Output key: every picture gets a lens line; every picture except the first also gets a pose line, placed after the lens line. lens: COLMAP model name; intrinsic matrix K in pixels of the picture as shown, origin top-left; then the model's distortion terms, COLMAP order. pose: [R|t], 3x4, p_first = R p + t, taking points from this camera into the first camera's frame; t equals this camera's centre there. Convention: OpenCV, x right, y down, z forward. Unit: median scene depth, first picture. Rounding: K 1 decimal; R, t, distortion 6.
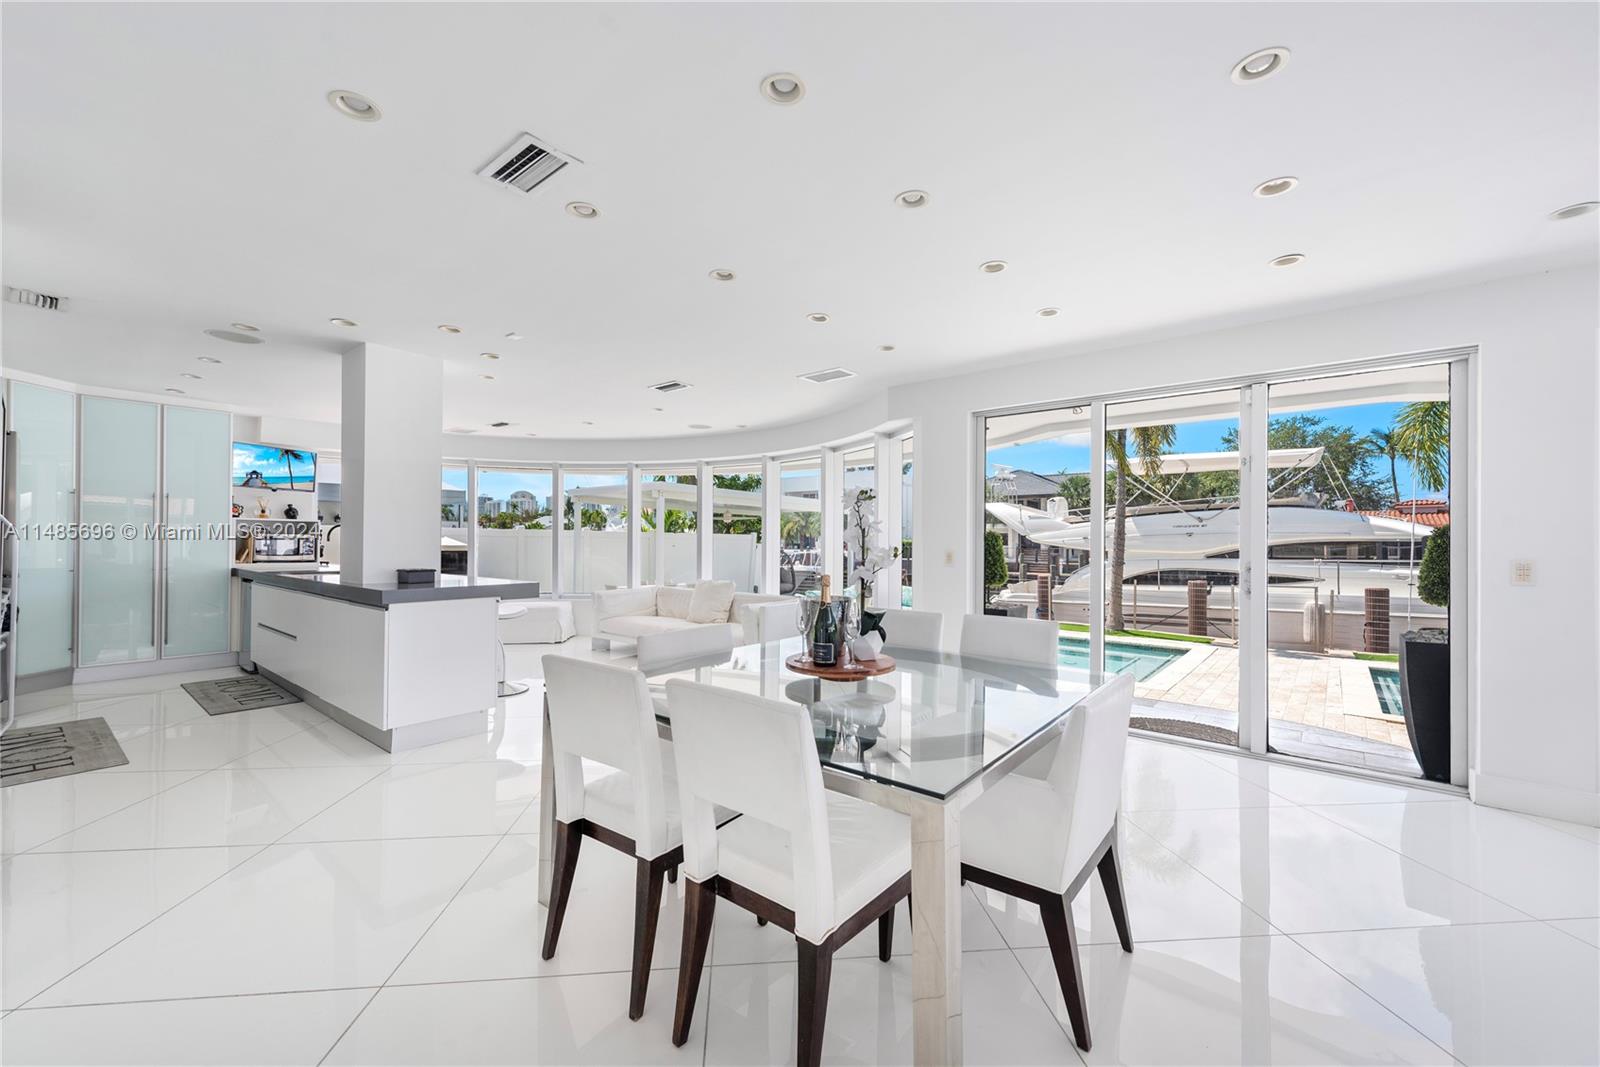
lens RADIAL K [[653.8, 0, 801.2], [0, 653.8, 544.3], [0, 0, 1]] dist [0.014403, 0.000170]
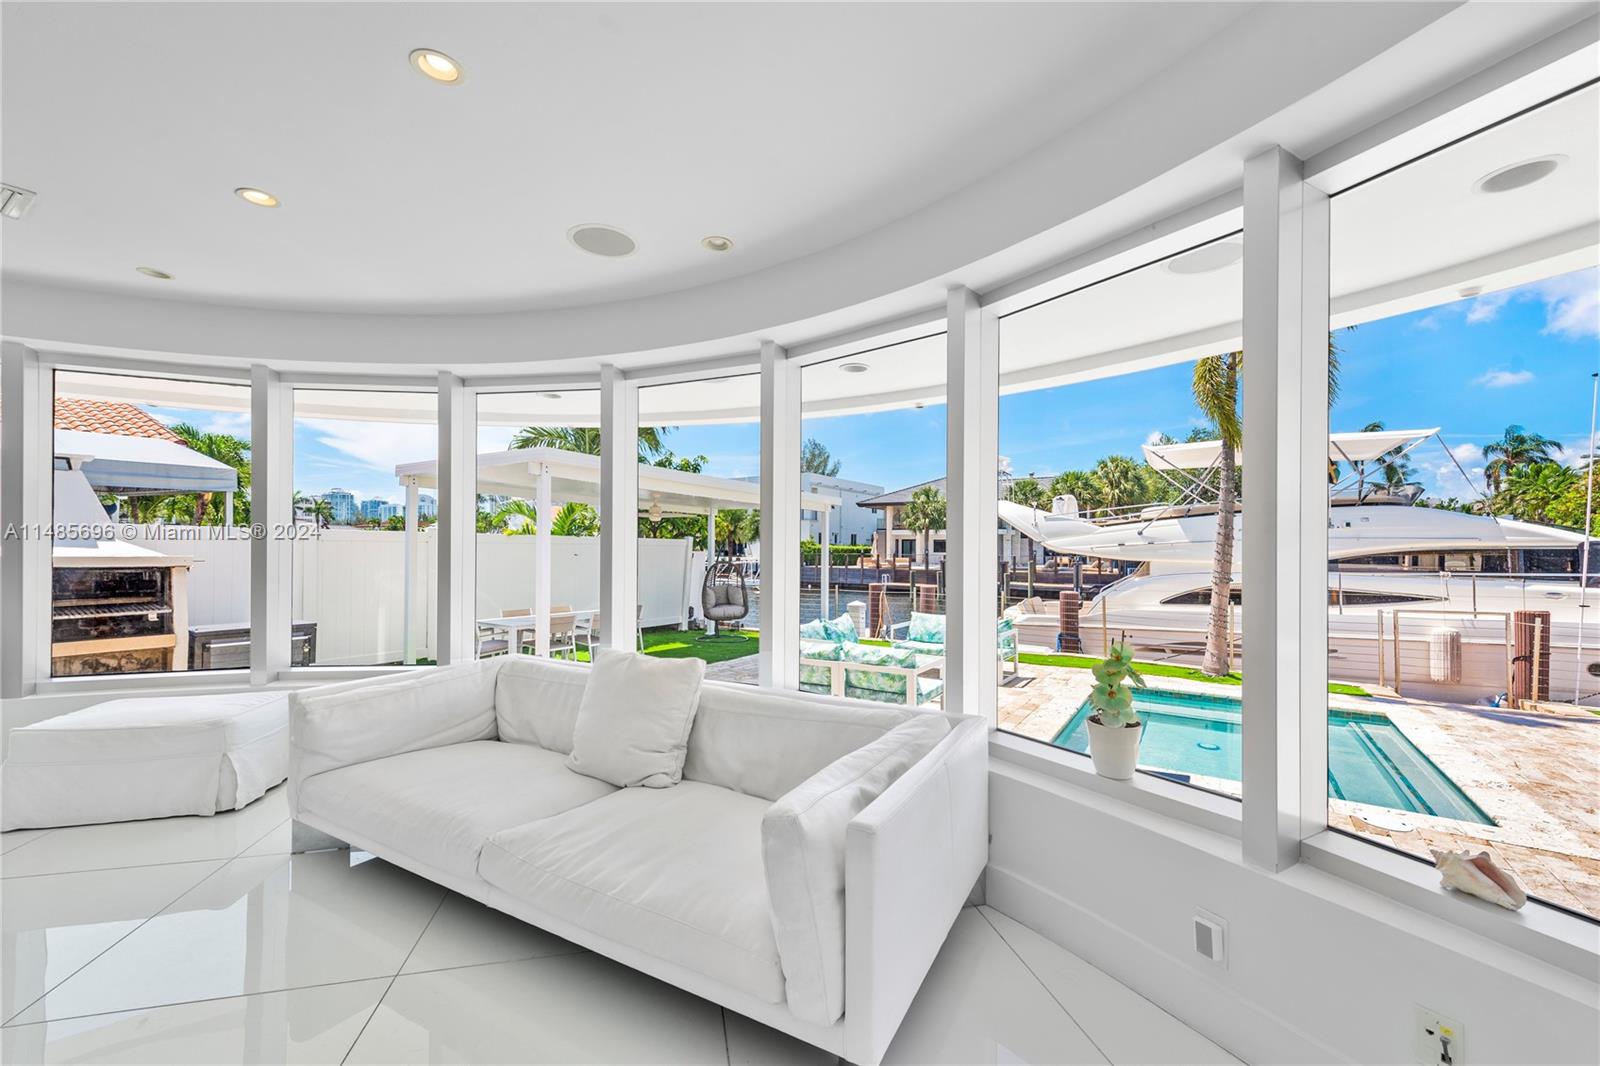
lens RADIAL K [[603.2, 0, 792.2], [0, 603.2, 554.7], [0, 0, 1]] dist [0.011774, -0.000026]
pose [[0.991640, -0.001705, 0.129026, -0.052820], [0.000796, 0.999975, 0.007096, -0.002664], [-0.129035, -0.006934, 0.991616, 0.361160]]
